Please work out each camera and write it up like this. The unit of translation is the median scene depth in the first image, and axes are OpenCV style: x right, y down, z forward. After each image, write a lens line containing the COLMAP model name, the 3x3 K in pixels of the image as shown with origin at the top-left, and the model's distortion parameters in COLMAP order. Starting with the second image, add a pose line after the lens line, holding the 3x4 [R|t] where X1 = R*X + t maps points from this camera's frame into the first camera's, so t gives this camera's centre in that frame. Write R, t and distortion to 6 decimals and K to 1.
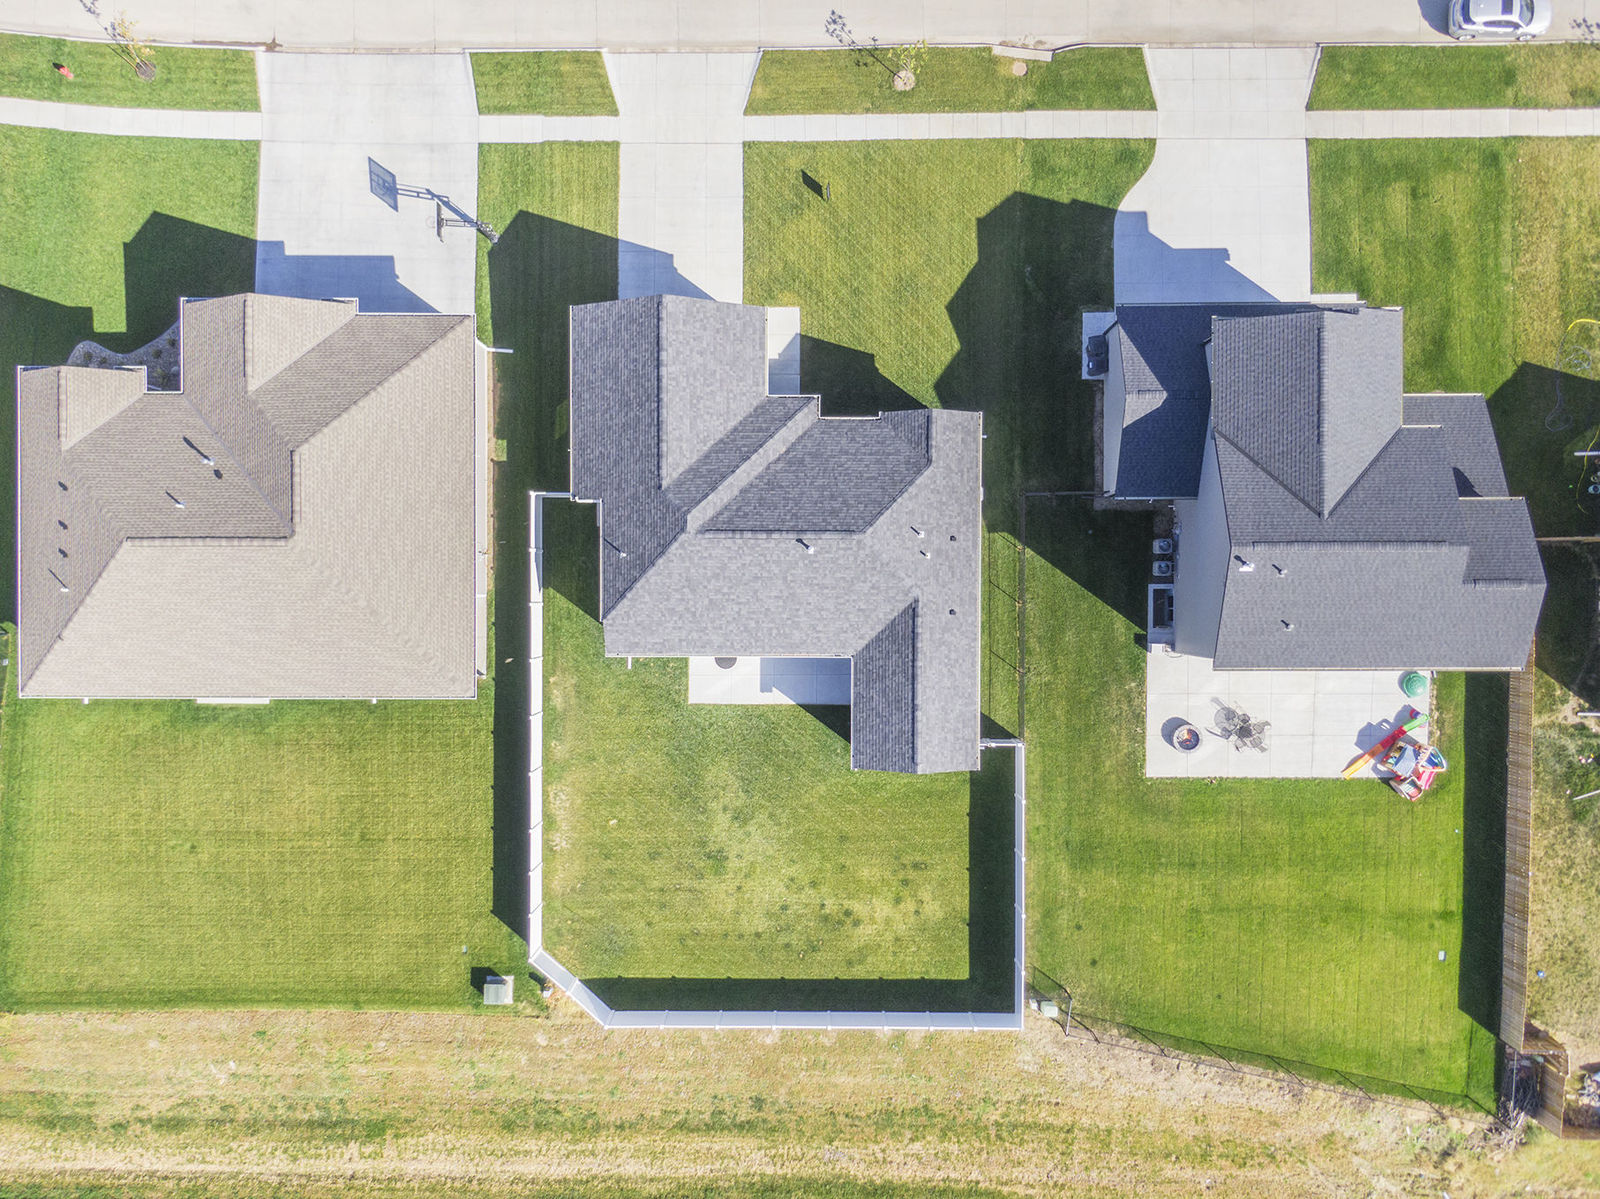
lens RADIAL K [[1155.4, 0, 795.5], [0, 1155.4, 596.5], [0, 0, 1]] dist [0.039846, -0.050096]
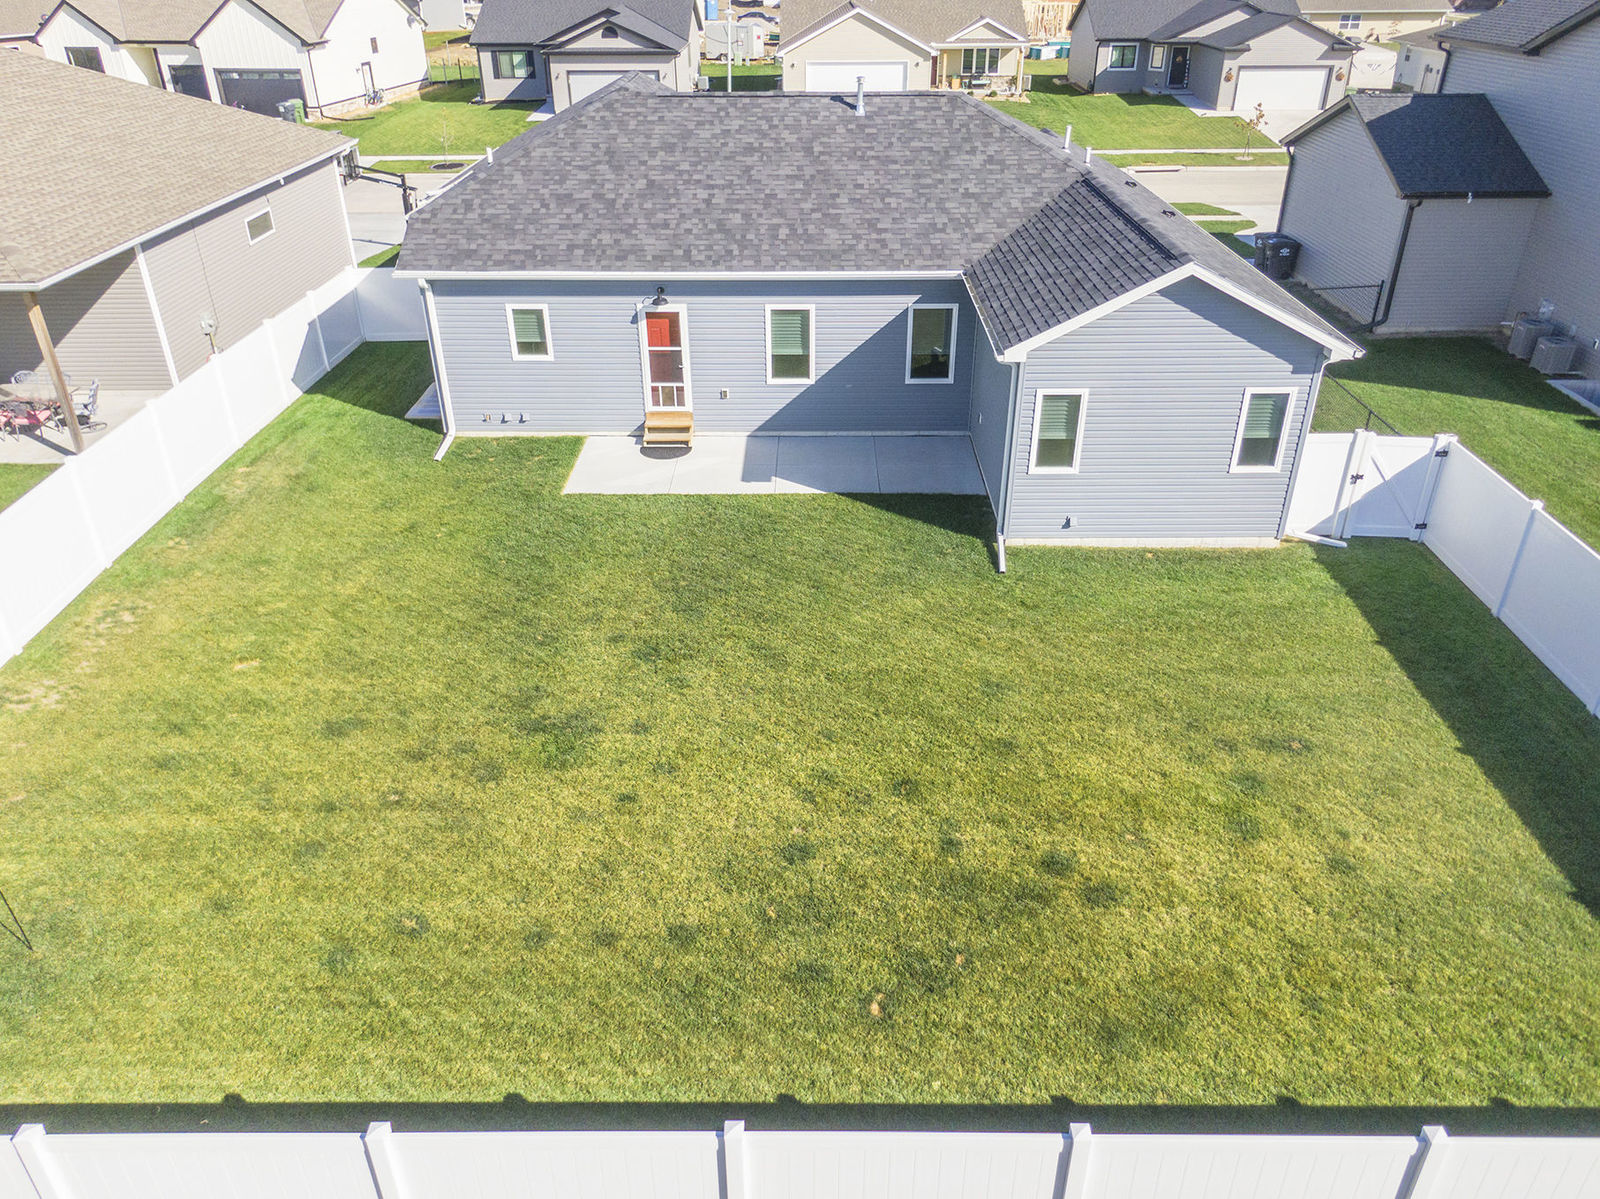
lens RADIAL K [[1155.4, 0, 794.1], [0, 1155.4, 607.4], [0, 0, 1]] dist [0.039846, -0.050096]
pose [[0.999878, 0.015620, 0.000257, -0.011963], [-0.007635, 0.502914, -0.864303, 0.493425], [-0.013630, 0.864195, 0.502972, 0.895047]]
